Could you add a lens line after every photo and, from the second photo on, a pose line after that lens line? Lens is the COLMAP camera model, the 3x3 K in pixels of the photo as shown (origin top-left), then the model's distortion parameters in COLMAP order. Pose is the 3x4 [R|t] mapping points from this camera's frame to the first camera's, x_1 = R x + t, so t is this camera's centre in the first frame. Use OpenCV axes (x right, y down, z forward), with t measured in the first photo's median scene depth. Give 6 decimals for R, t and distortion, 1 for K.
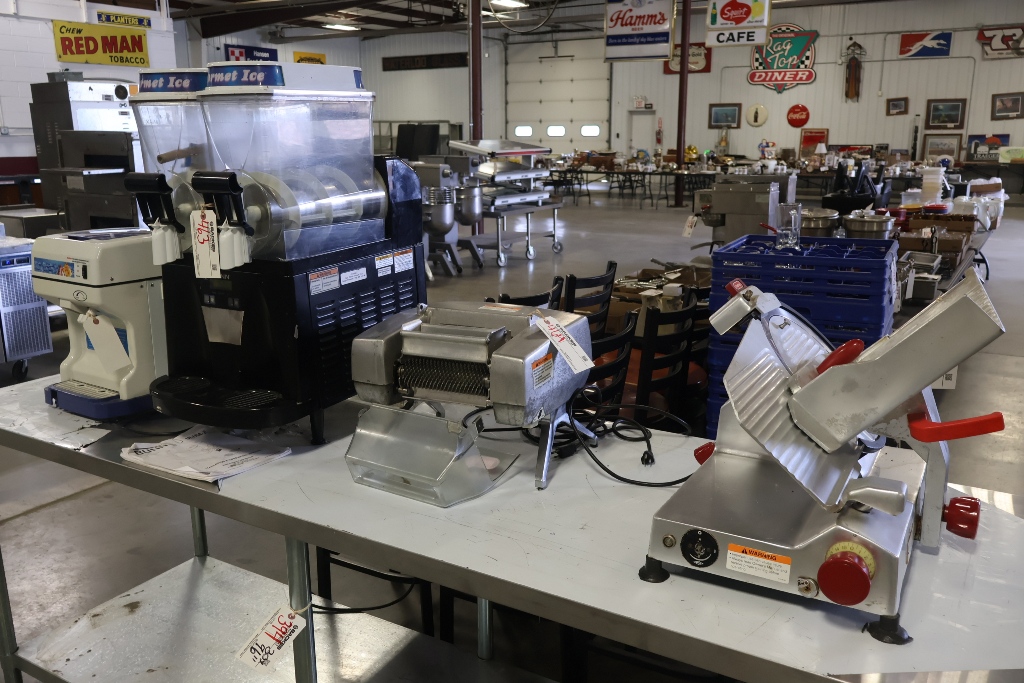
lens RADIAL K [[861.3, 0, 515.7], [0, 861.3, 341.4], [0, 0, 1]] dist [-0.003385, 0.018082]
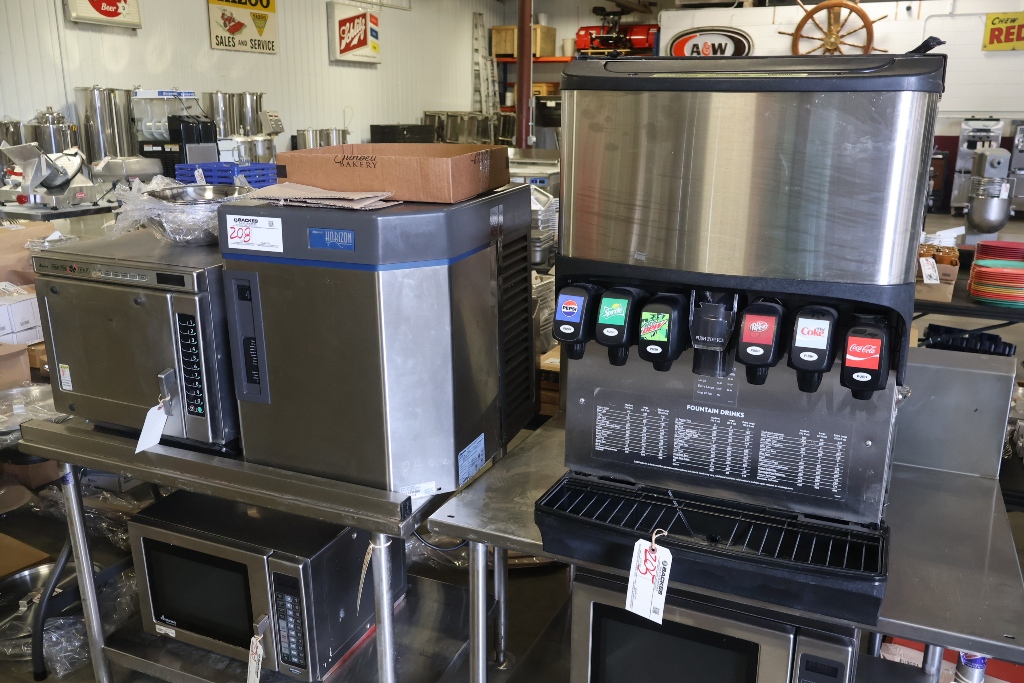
lens RADIAL K [[861.3, 0, 513.9], [0, 861.3, 341.3], [0, 0, 1]] dist [-0.003385, 0.018082]
pose [[0.122067, 0.264596, -0.956603, 0.561015], [-0.245983, 0.941806, 0.229115, -0.077823], [0.961557, 0.207340, 0.180050, 0.295397]]
